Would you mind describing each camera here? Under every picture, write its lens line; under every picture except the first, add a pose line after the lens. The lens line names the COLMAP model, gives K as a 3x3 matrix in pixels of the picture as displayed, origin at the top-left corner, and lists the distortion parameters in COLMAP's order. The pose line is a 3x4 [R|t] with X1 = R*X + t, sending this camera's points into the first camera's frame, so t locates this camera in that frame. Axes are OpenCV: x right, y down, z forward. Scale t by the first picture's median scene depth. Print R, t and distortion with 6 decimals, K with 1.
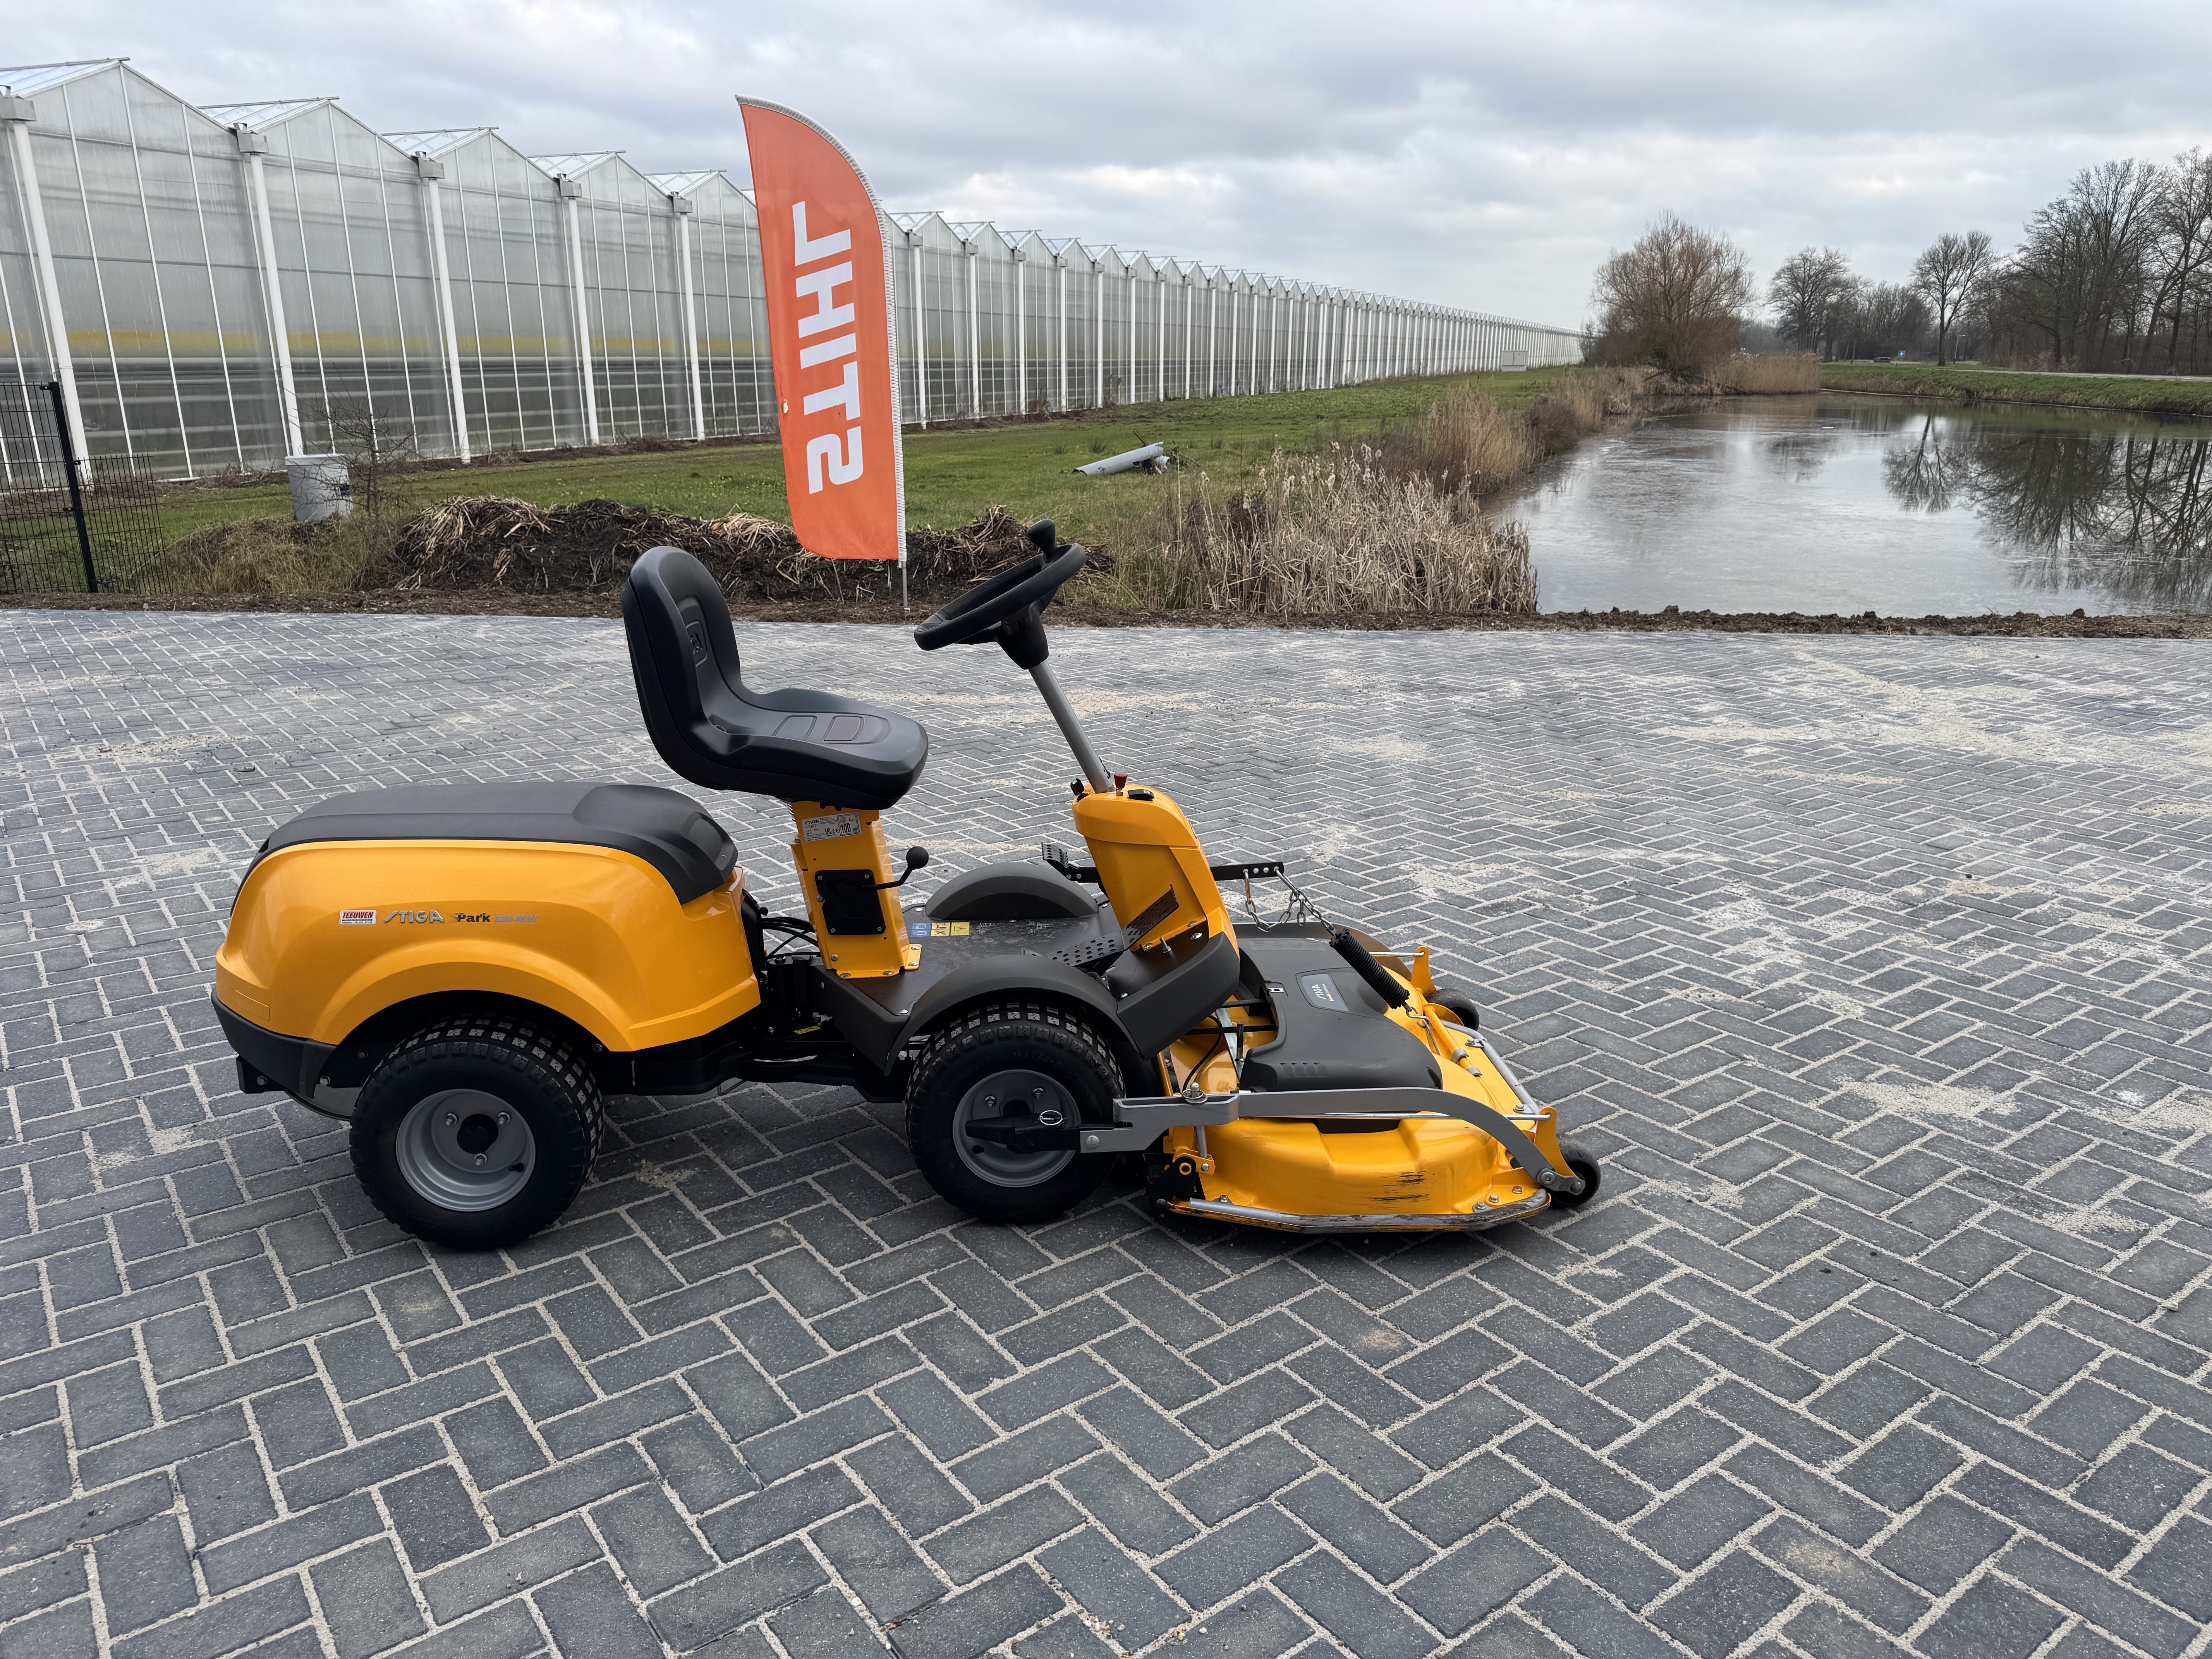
lens RADIAL K [[1555.4, 0, 1115.0], [0, 1555.4, 832.3], [0, 0, 1]] dist [0.023571, -0.029991]
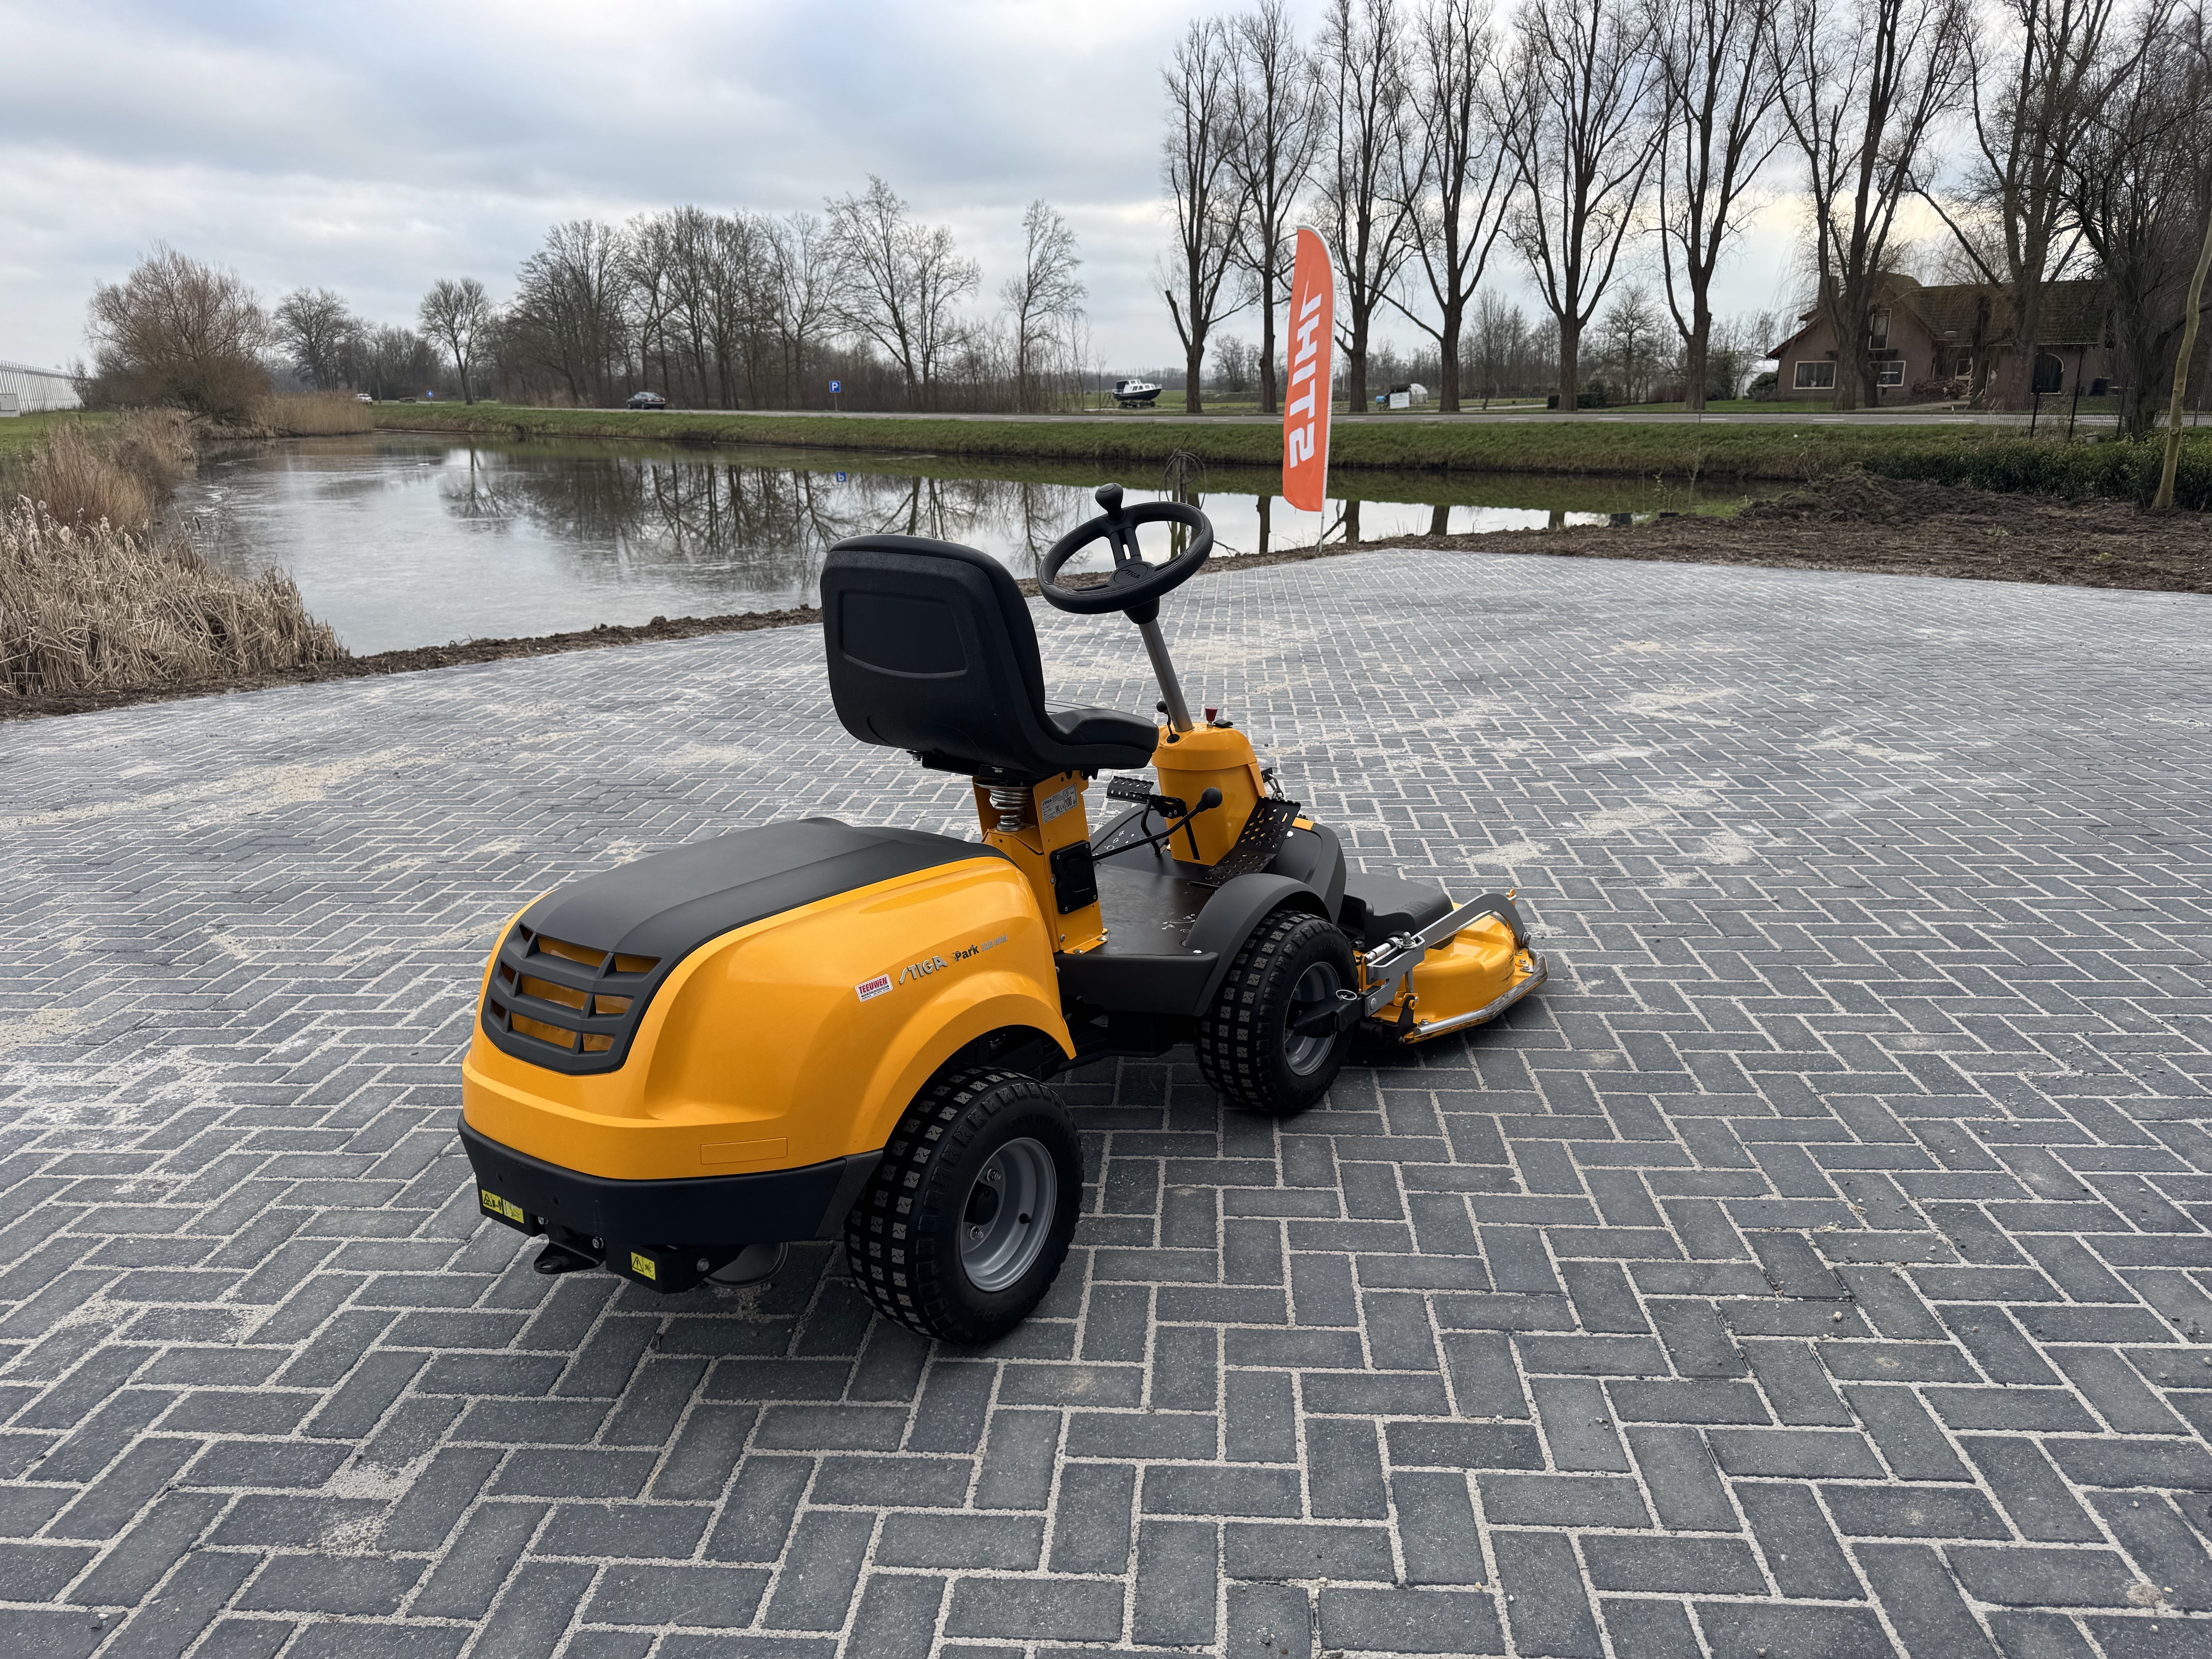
lens RADIAL K [[1555.4, 0, 1115.0], [0, 1555.4, 832.3], [0, 0, 1]] dist [0.023571, -0.029991]
pose [[0.656973, -0.212925, 0.723222, -0.095687], [0.230311, 0.970113, 0.076398, -0.005672], [-0.717874, 0.116375, 0.686377, 0.033083]]
